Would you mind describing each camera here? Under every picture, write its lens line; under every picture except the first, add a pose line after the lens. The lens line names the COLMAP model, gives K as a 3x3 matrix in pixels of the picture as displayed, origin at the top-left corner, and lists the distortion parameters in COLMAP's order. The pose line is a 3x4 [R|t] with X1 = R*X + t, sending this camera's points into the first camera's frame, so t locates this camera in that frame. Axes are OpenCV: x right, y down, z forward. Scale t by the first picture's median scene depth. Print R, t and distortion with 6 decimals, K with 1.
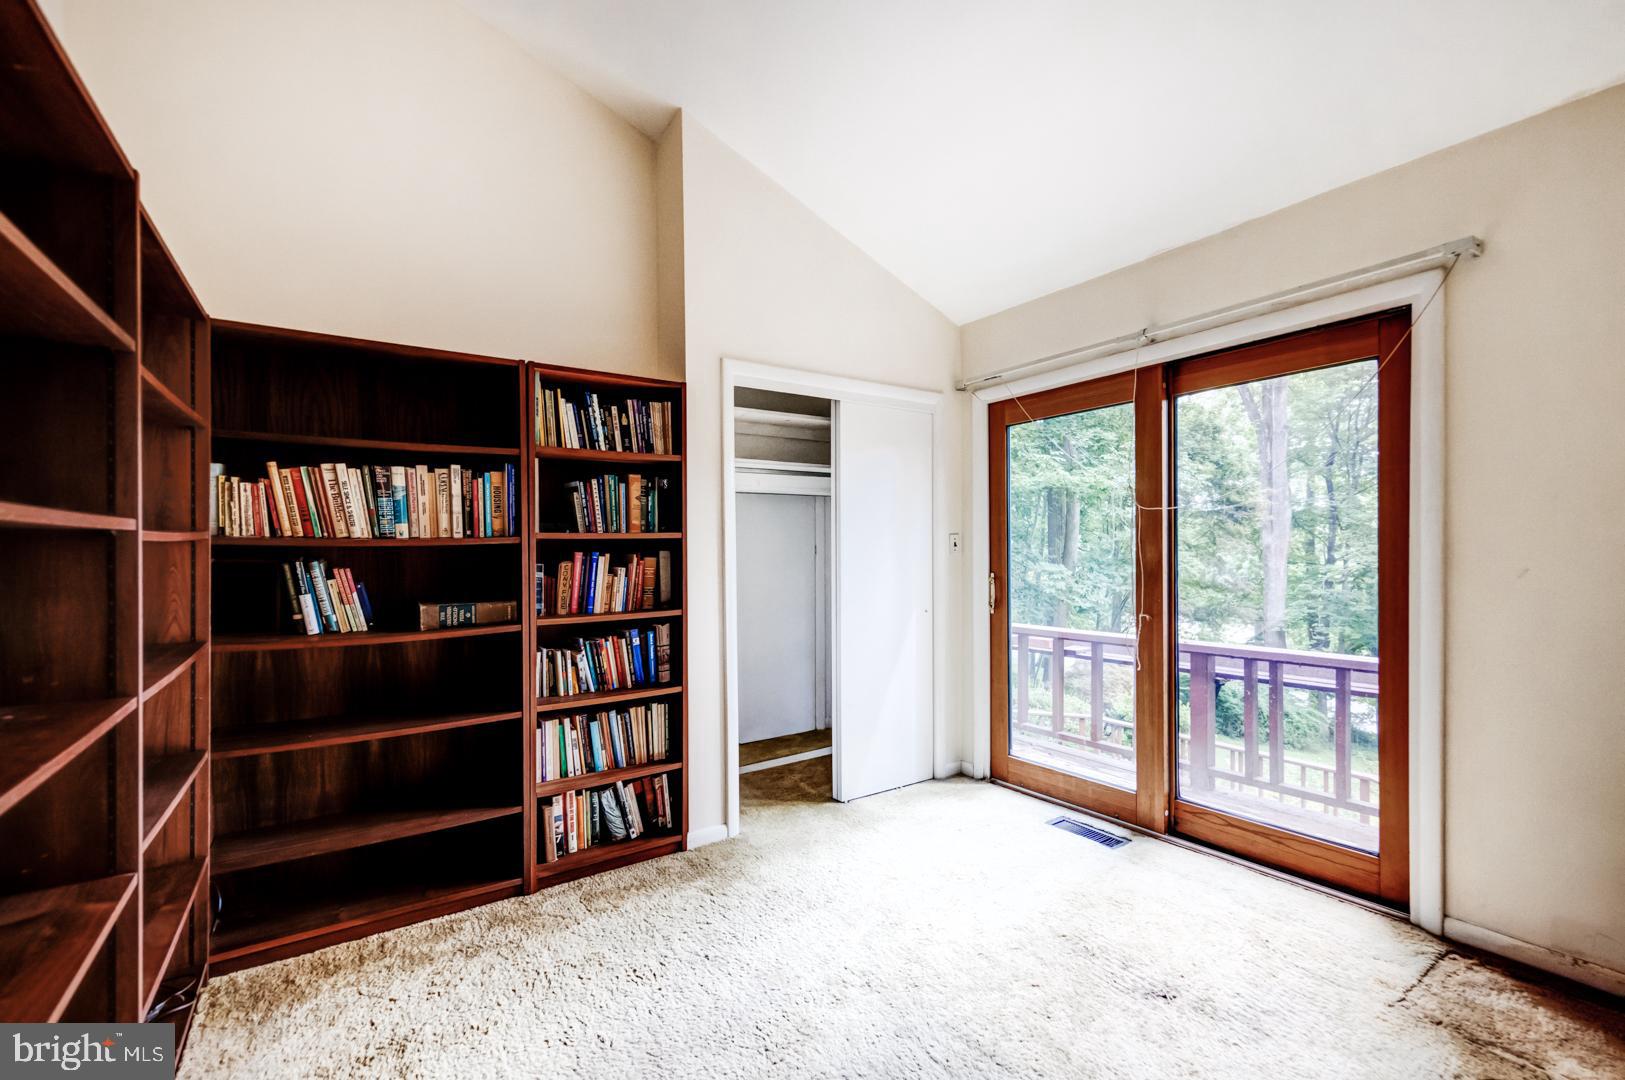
lens RADIAL K [[685.7, 0, 812.5], [0, 685.7, 540.0], [0, 0, 1]] dist [0.000525, -0.000001]
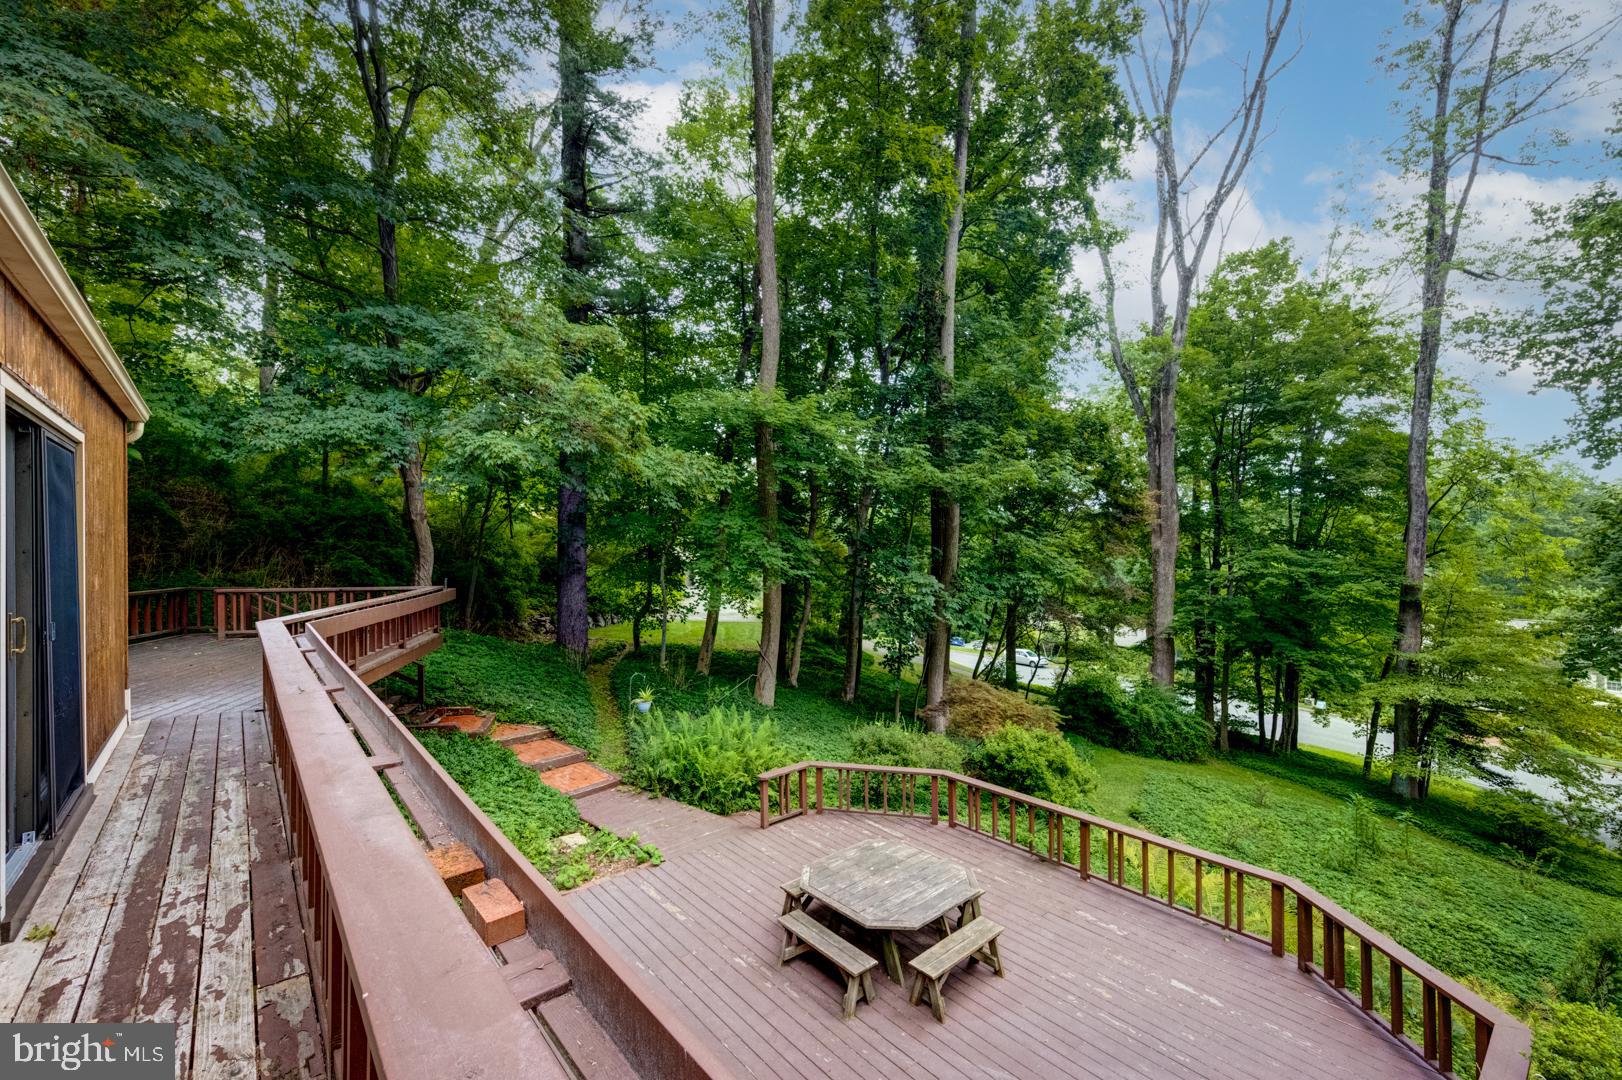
lens RADIAL K [[674.6, 0, 812.9], [0, 674.6, 544.2], [0, 0, 1]] dist [-0.000334, -0.000001]
pose [[0.993657, -0.003158, 0.112413, 0.066960], [0.003037, 0.999995, 0.001248, -0.003325], [-0.112416, -0.000899, 0.993661, 0.096700]]
